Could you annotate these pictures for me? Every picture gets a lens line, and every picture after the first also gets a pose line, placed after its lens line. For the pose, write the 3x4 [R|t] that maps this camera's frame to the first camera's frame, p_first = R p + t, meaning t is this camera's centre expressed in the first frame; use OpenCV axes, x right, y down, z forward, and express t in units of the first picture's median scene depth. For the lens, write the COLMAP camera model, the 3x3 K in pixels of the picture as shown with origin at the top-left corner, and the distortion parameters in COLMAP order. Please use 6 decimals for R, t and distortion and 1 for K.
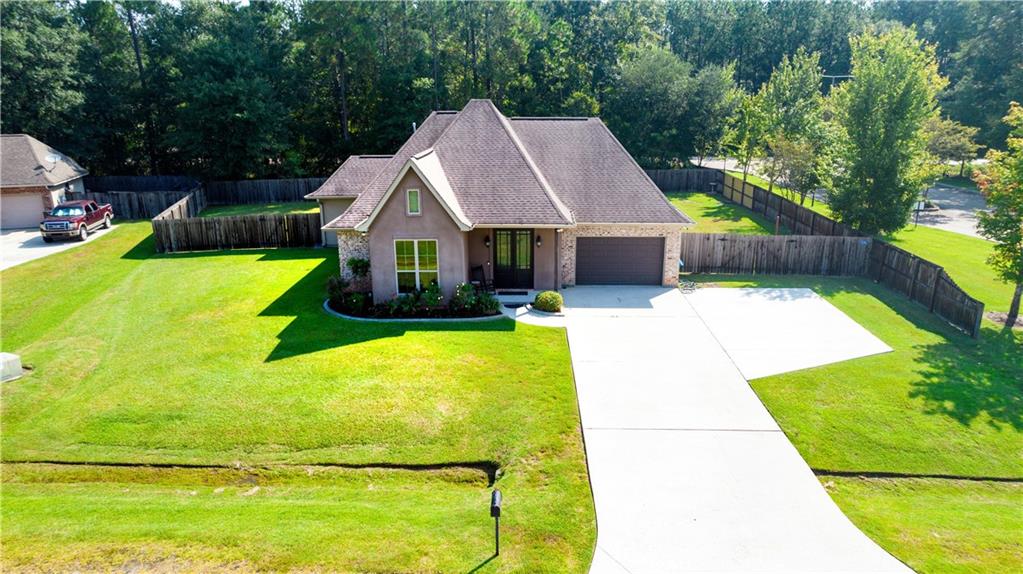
lens RADIAL K [[653.8, 0, 511.5], [0, 653.8, 287.0], [0, 0, 1]] dist [-0.068464, 0.056298]
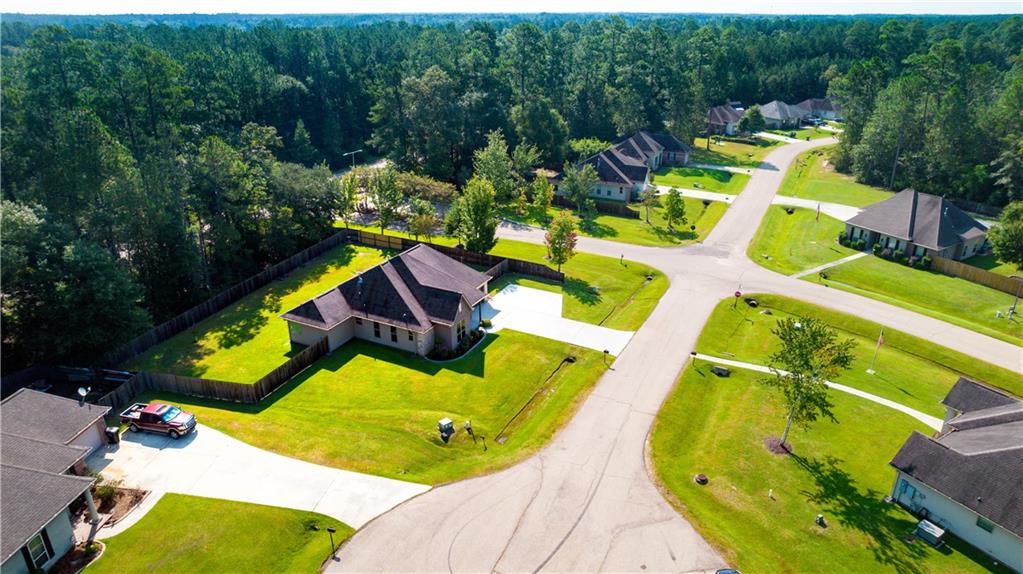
lens RADIAL K [[653.8, 0, 511.5], [0, 653.8, 287.0], [0, 0, 1]] dist [-0.068464, 0.056298]
pose [[0.437375, -0.349913, 0.828410, -2.534532], [0.255277, 0.931609, 0.258724, -0.957524], [-0.862286, 0.098314, 0.496787, -0.567408]]
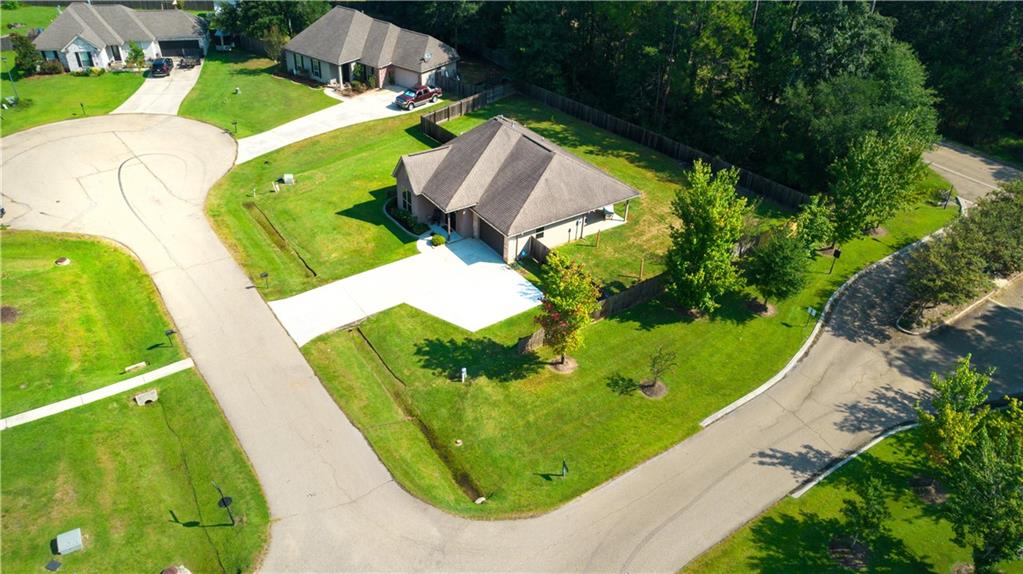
lens RADIAL K [[725.1, 0, 511.5], [0, 725.1, 287.0], [0, 0, 1]] dist [-0.027293, 0.003350]
pose [[0.601065, 0.477132, -0.641144, 2.142753], [-0.265964, 0.875925, 0.402516, -1.026761], [0.753647, -0.071417, 0.653388, -0.448032]]
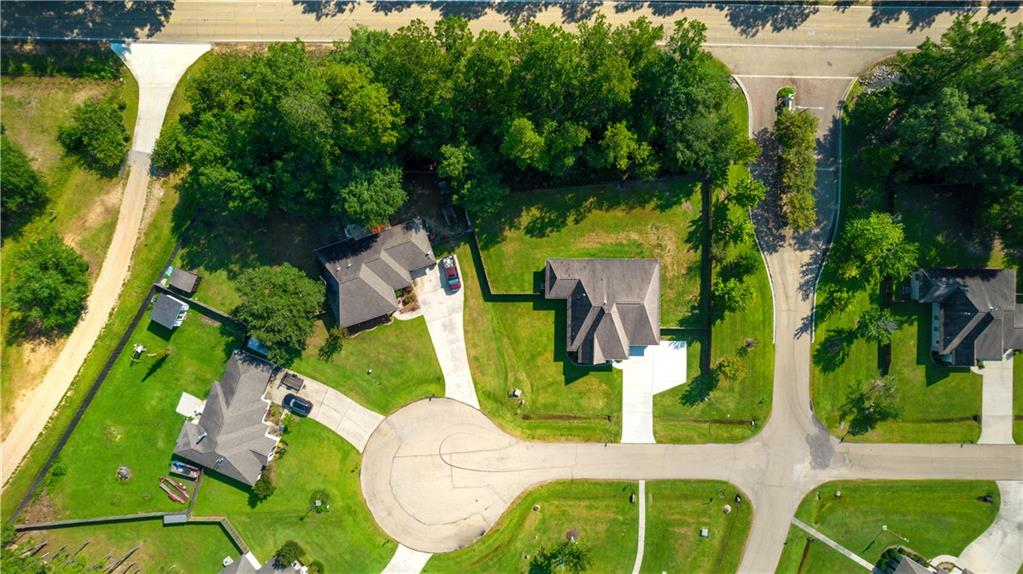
lens RADIAL K [[653.8, 0, 511.5], [0, 653.8, 287.0], [0, 0, 1]] dist [-0.068464, 0.056298]
pose [[0.999844, -0.017345, -0.003341, -0.773629], [0.007999, 0.275981, 0.961130, -5.148647], [-0.015749, -0.961007, 0.276077, 0.316538]]
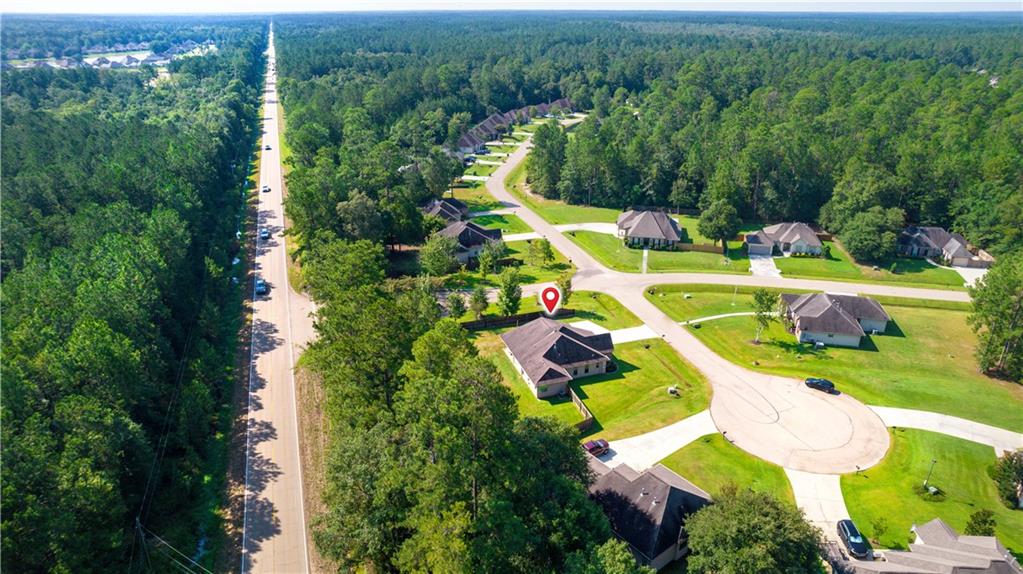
lens RADIAL K [[653.8, 0, 511.5], [0, 653.8, 287.0], [0, 0, 1]] dist [-0.068464, 0.056298]
pose [[-0.347586, -0.368436, 0.862229, -4.447639], [0.269696, 0.841422, 0.468266, -3.313504], [-0.898024, 0.395302, -0.193101, 2.753415]]
